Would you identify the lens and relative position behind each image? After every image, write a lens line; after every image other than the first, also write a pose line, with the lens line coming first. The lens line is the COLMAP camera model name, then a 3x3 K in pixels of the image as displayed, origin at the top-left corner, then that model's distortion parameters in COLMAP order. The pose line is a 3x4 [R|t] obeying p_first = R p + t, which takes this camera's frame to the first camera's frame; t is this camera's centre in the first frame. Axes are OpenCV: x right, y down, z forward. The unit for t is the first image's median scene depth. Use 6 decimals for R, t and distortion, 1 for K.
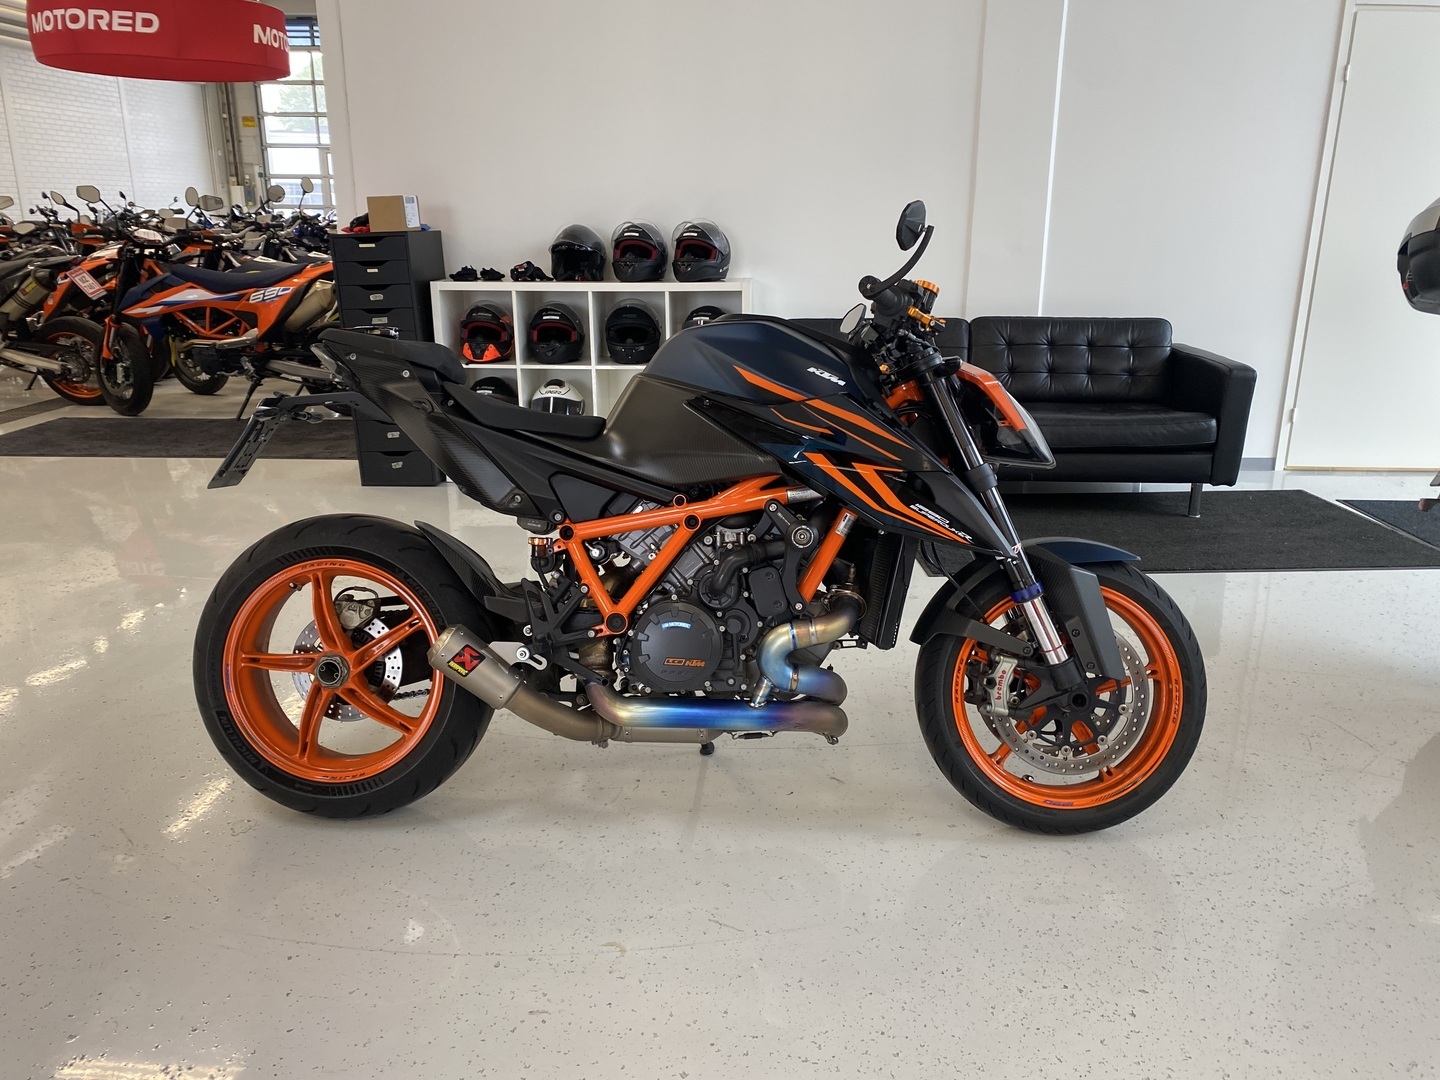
lens RADIAL K [[1093.9, 0, 720.0], [0, 1093.9, 540.0], [0, 0, 1]] dist [-0.000717, -0.020042]
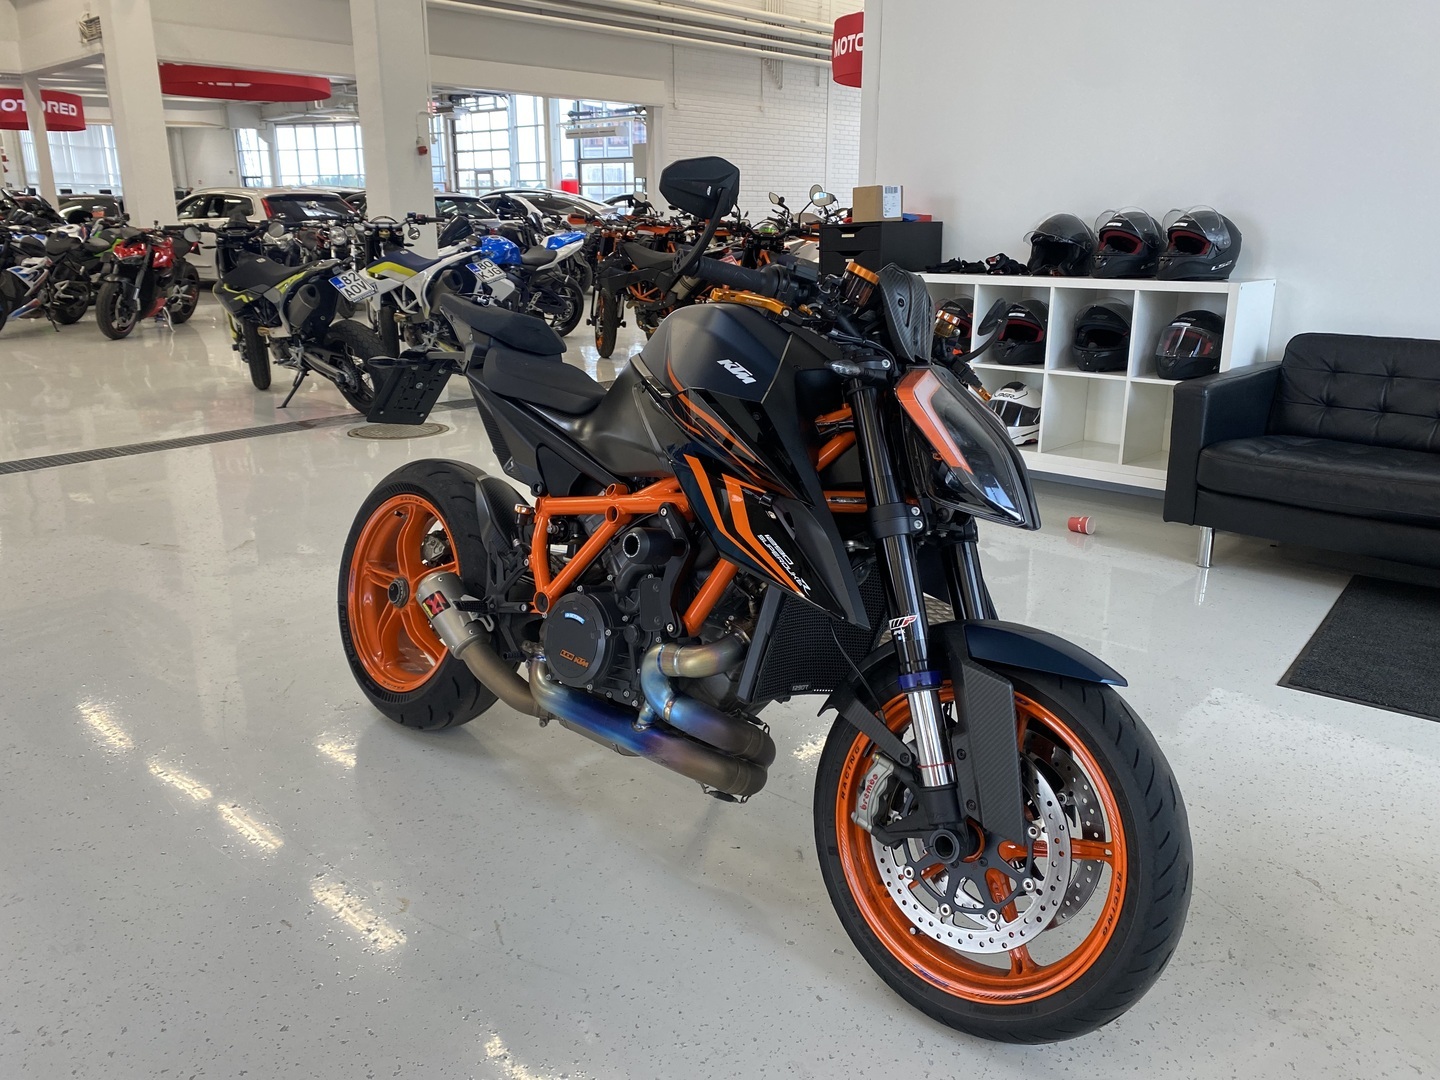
lens RADIAL K [[1093.9, 0, 720.0], [0, 1093.9, 540.0], [0, 0, 1]] dist [-0.000717, -0.020042]
pose [[0.744883, 0.178492, -0.642876, 0.298530], [-0.179857, 0.981599, 0.064142, -0.032969], [0.642496, 0.067848, 0.763280, 0.157224]]
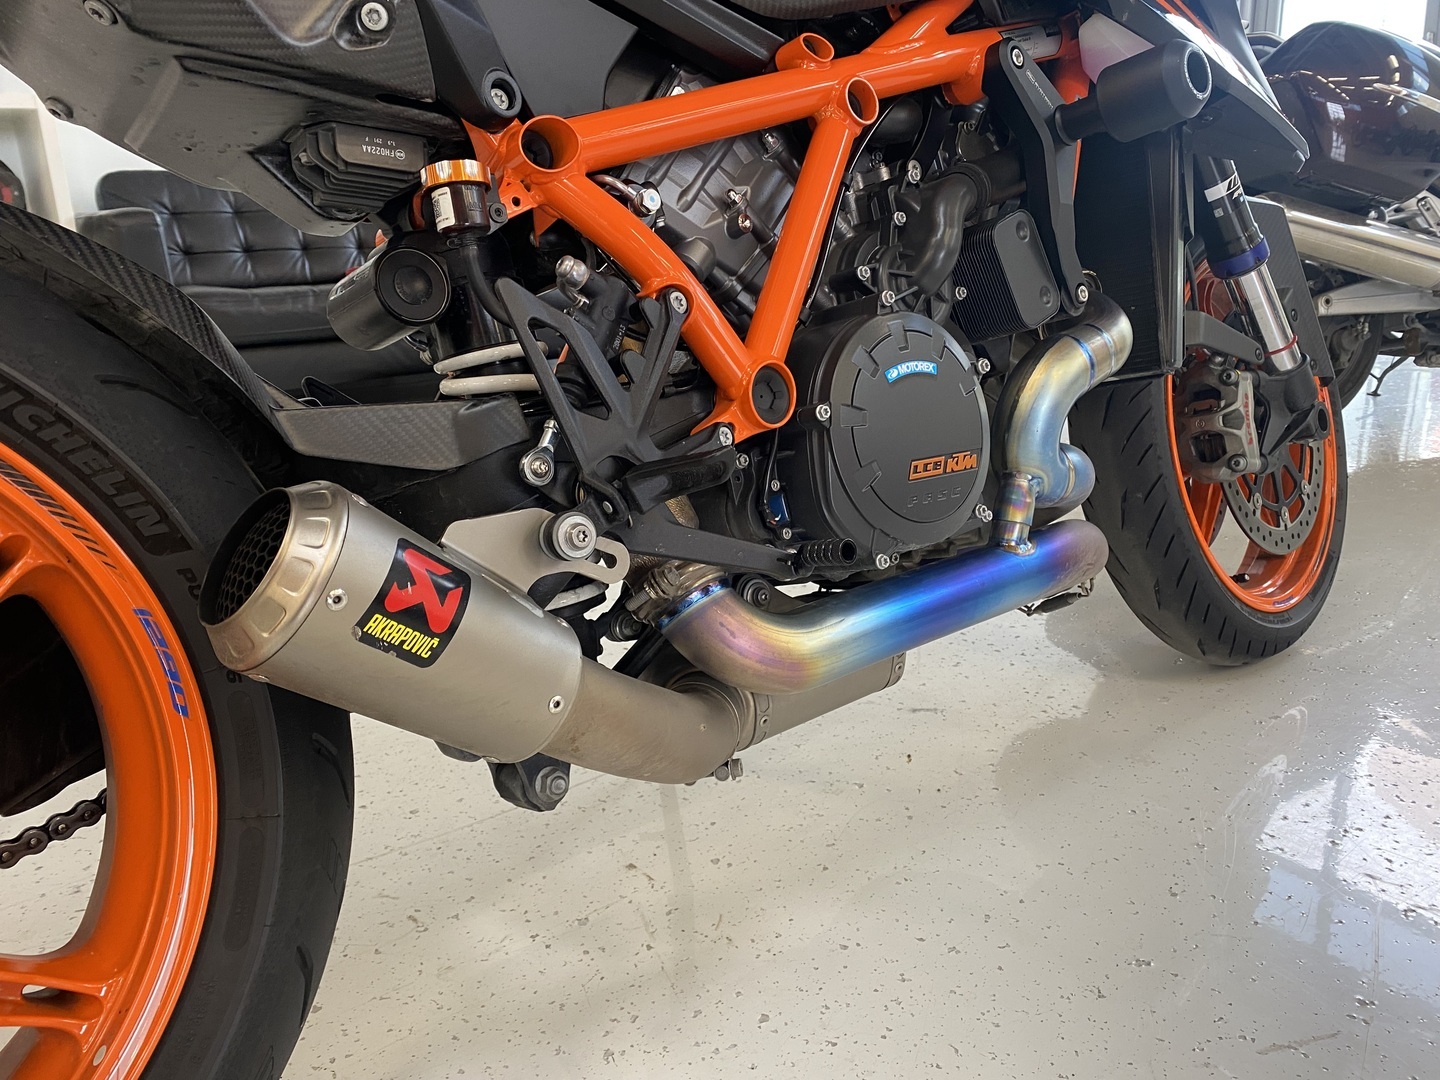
lens RADIAL K [[1093.9, 0, 720.0], [0, 1093.9, 540.0], [0, 0, 1]] dist [-0.000717, -0.020042]
pose [[0.735548, -0.211890, 0.643484, -0.153166], [0.211980, 0.974120, 0.078456, 0.041526], [-0.643455, 0.078698, 0.761428, 0.347133]]
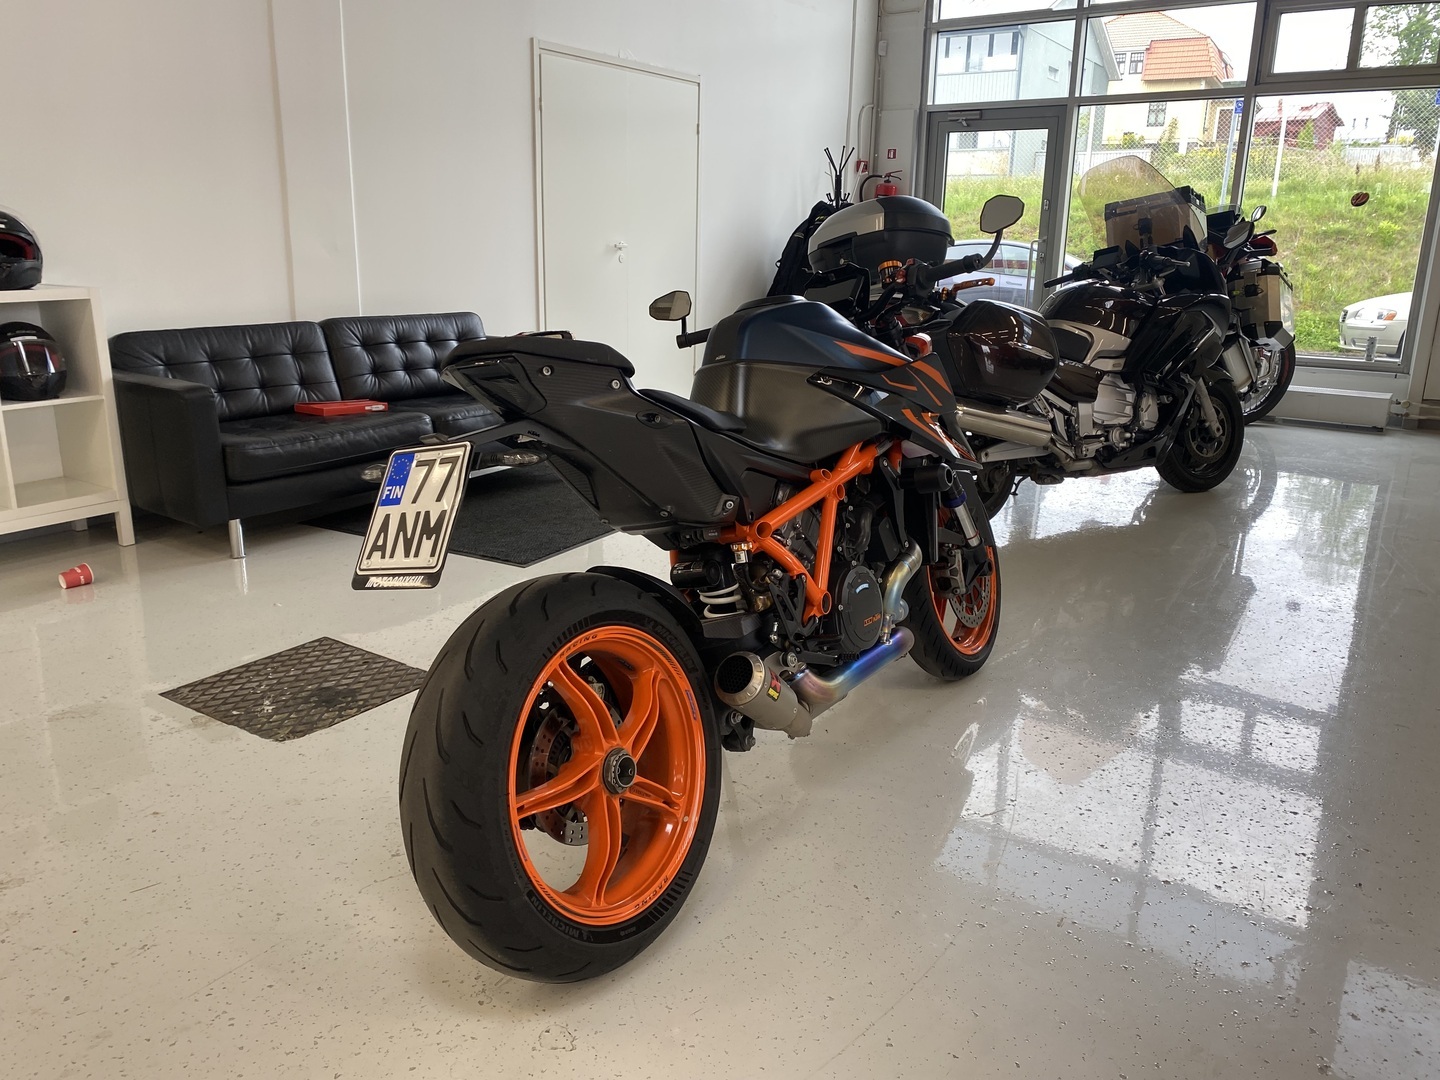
lens RADIAL K [[1060.4, 0, 680.1], [0, 1060.4, 546.6], [0, 0, 1]] dist [-0.007090, -0.003358]
pose [[0.564474, -0.220211, 0.795535, -0.428682], [0.216674, 0.969492, 0.114622, -0.052515], [-0.796506, 0.107671, 0.594967, 0.239068]]
